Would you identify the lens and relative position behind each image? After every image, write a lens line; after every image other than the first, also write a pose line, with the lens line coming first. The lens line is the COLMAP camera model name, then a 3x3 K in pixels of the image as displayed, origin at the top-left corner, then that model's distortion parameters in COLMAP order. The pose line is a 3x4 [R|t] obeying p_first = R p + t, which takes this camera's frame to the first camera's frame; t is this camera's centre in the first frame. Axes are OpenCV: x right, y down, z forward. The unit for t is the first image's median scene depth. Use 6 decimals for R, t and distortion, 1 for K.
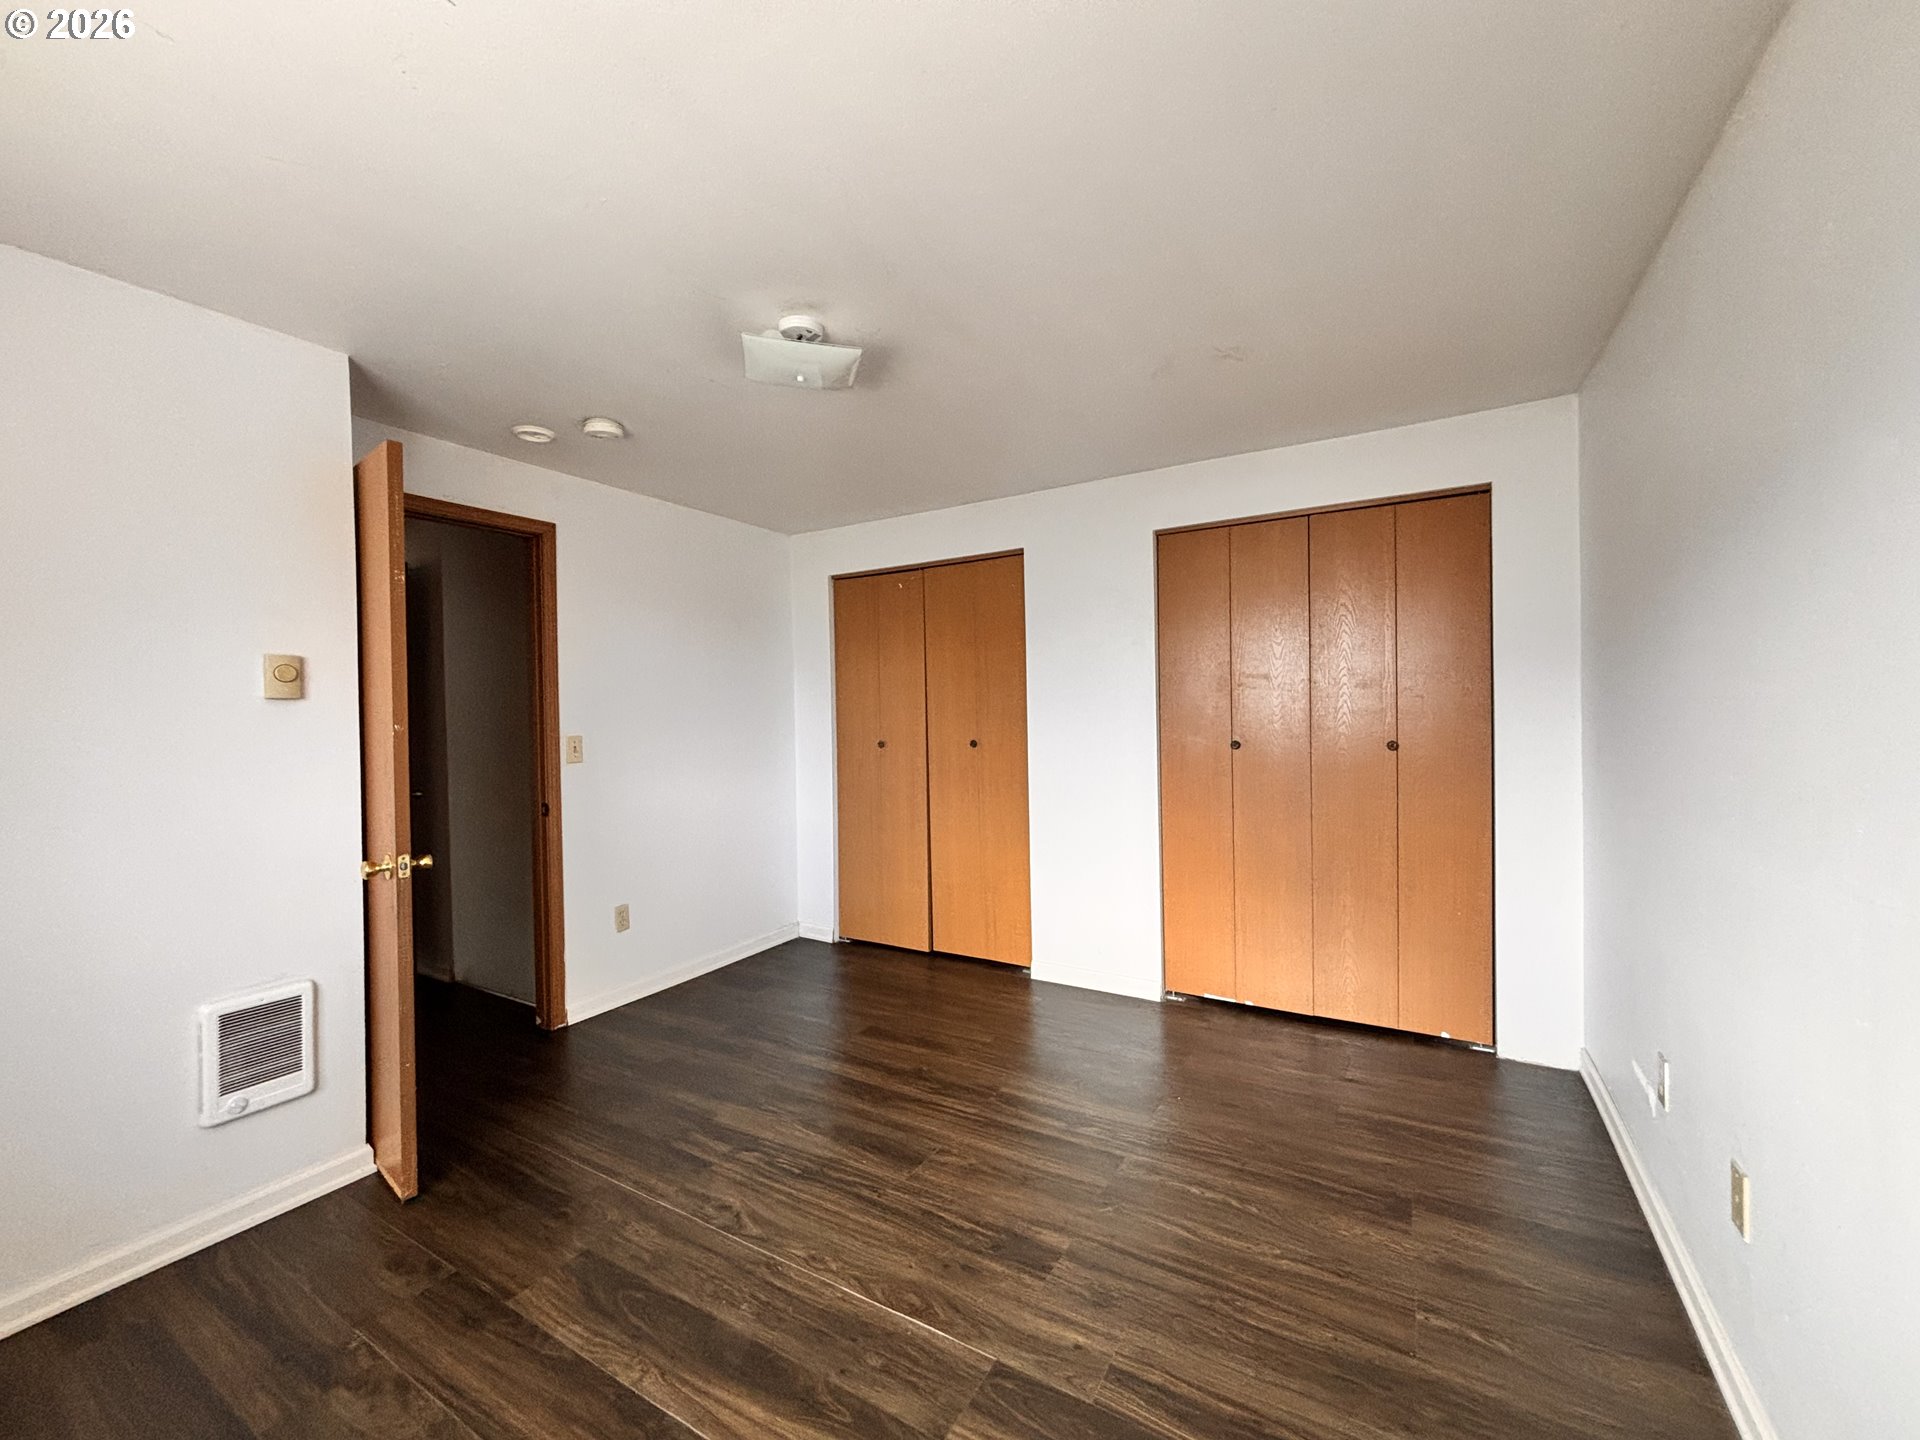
lens RADIAL K [[771.5, 0, 965.8], [0, 771.5, 714.5], [0, 0, 1]] dist [0.000044, -0.000006]
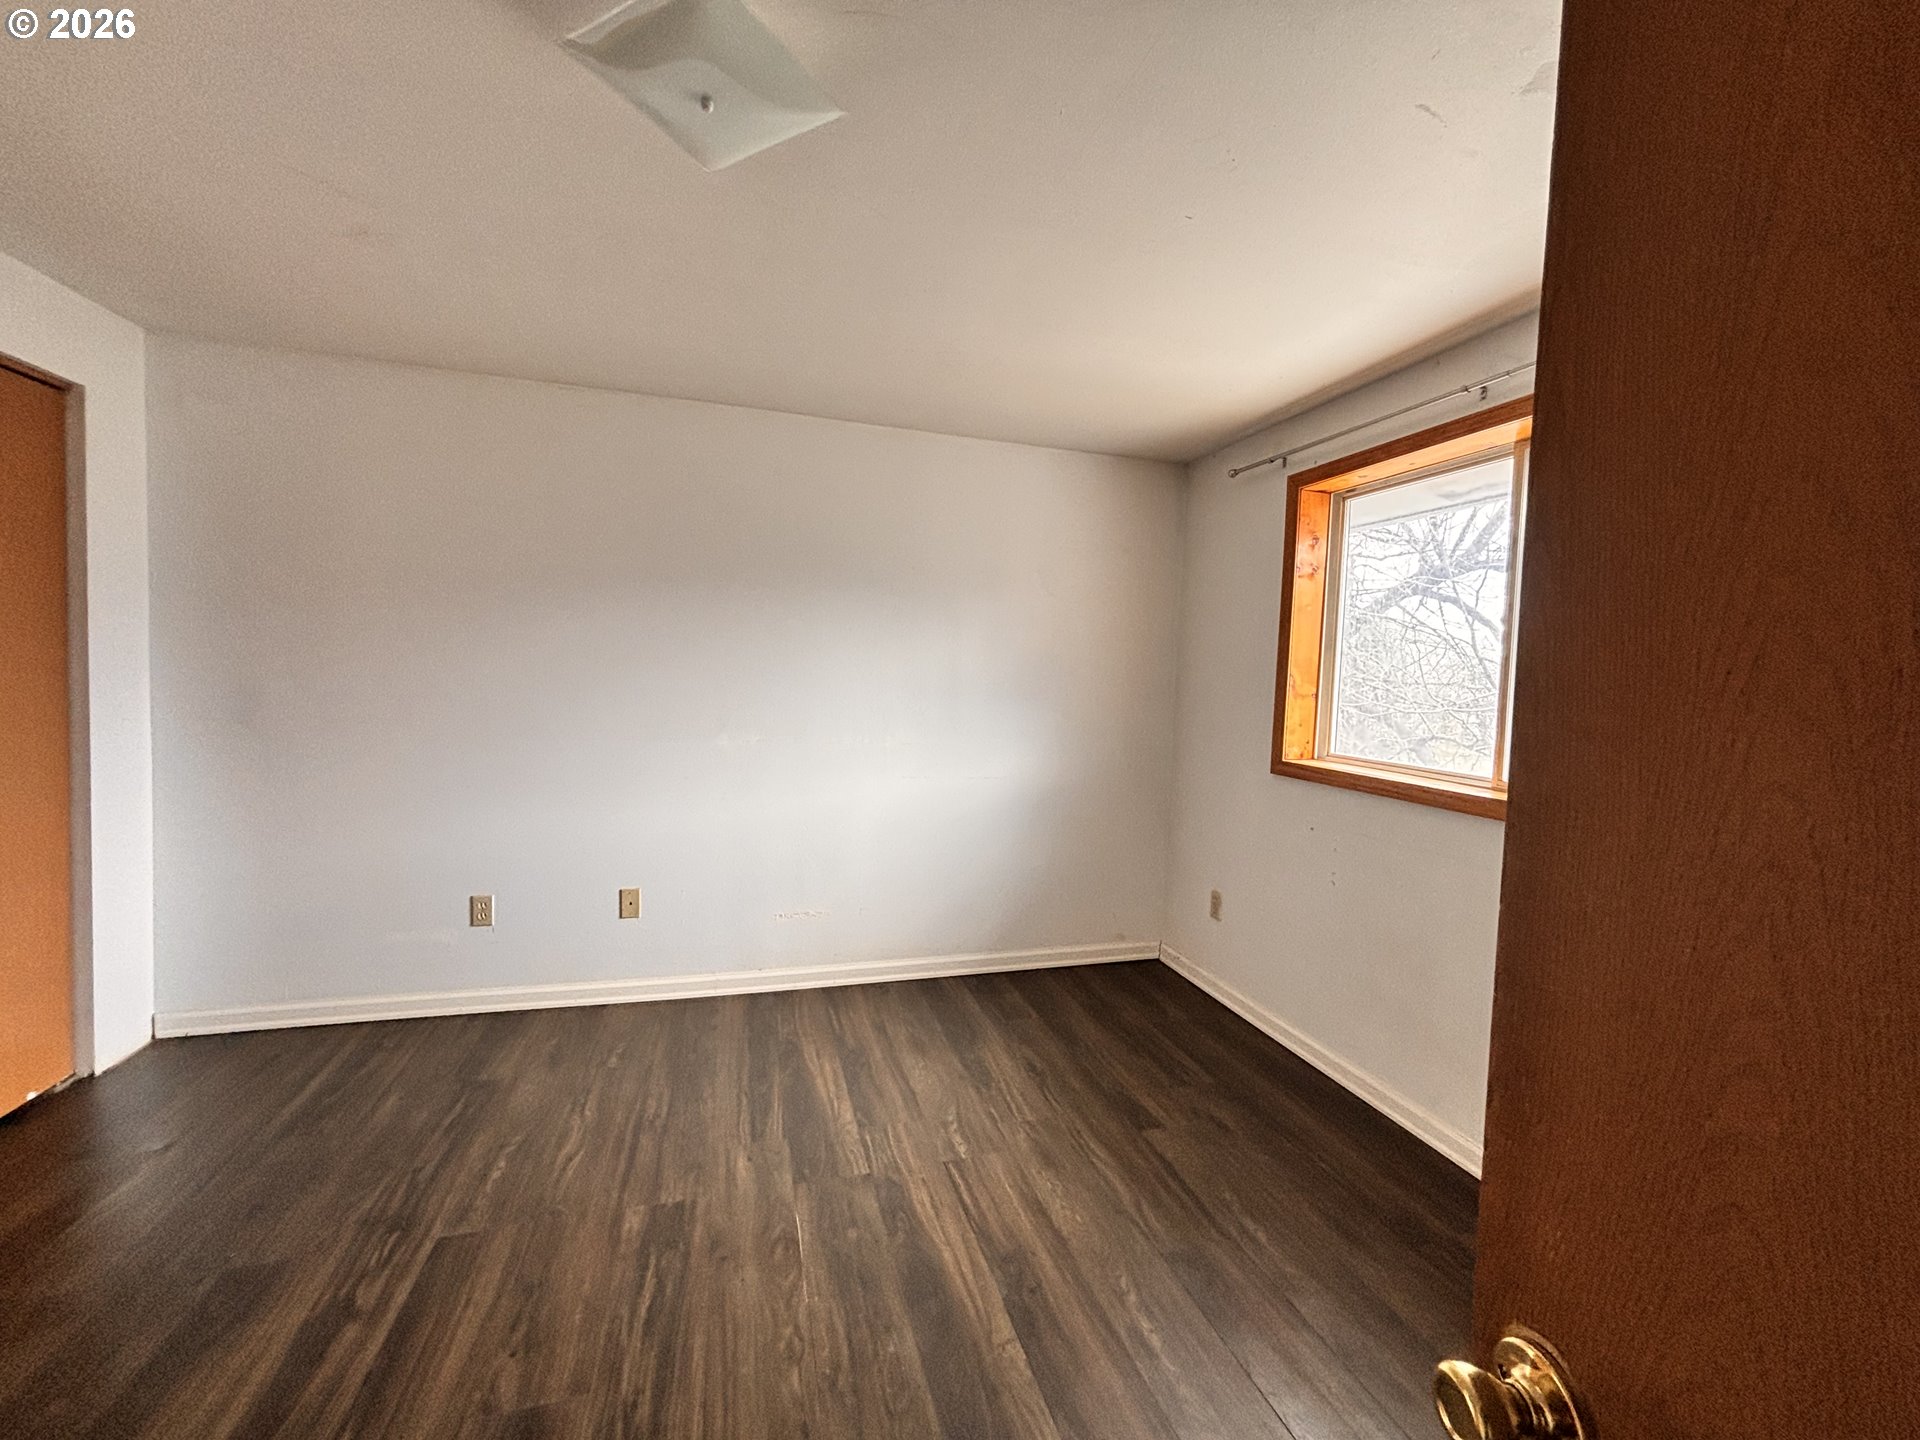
lens RADIAL K [[771.5, 0, 959.9], [0, 771.5, 715.6], [0, 0, 1]] dist [0.000044, -0.000006]
pose [[-0.727352, -0.046380, 0.684696, -0.925227], [-0.019425, 0.998705, 0.047014, -0.014722], [-0.685990, 0.020896, -0.727311, 1.580097]]
